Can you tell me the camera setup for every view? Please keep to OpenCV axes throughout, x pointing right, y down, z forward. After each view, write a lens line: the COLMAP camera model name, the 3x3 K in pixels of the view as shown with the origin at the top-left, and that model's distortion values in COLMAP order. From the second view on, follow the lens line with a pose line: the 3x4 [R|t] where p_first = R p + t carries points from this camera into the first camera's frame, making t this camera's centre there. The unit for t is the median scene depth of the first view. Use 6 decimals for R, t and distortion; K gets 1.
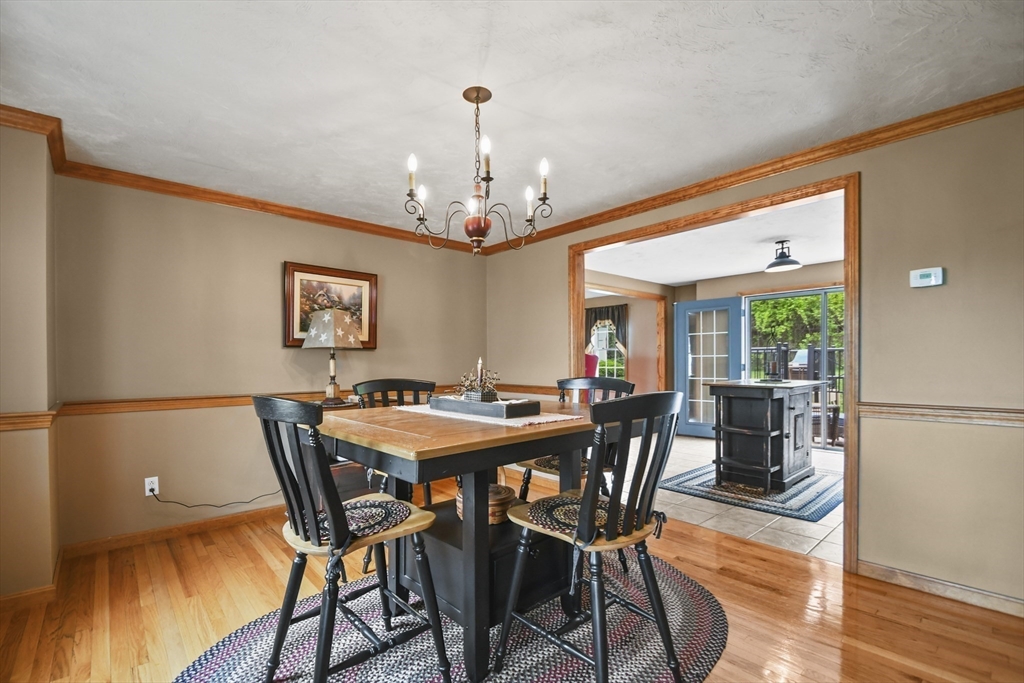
lens RADIAL K [[456.4, 0, 503.2], [0, 456.4, 362.4], [0, 0, 1]] dist [0.009814, -0.001018]
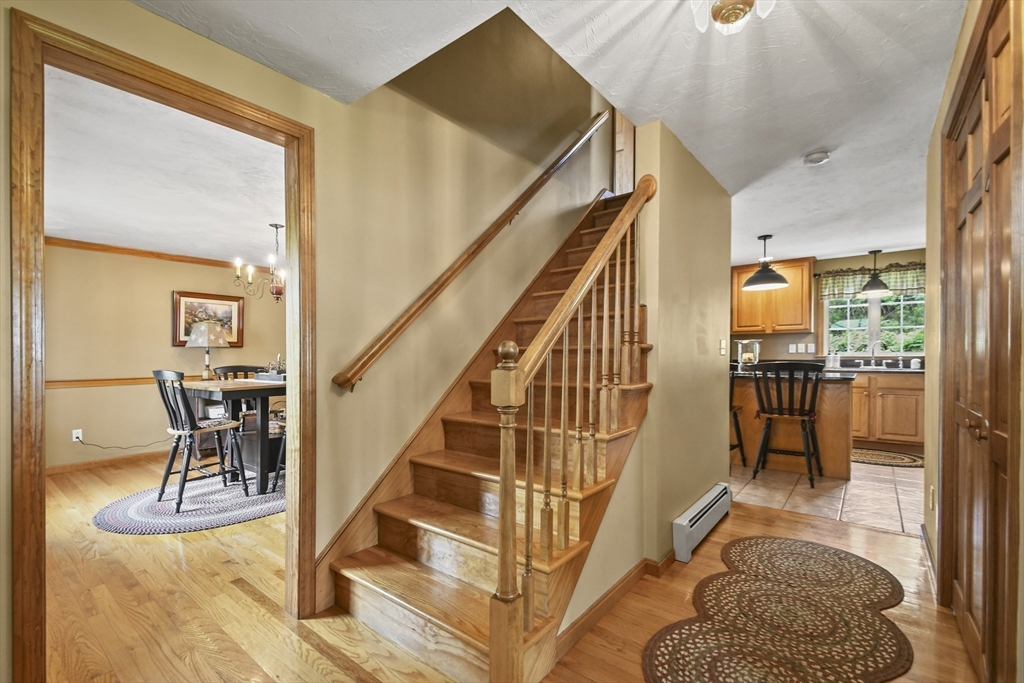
lens RADIAL K [[456.4, 0, 511.9], [0, 456.4, 348.3], [0, 0, 1]] dist [0.009814, -0.001018]
pose [[0.984297, -0.001320, 0.176516, 0.375344], [0.004121, 0.999871, -0.015499, 0.001458], [-0.176473, 0.015983, 0.984176, -0.725385]]
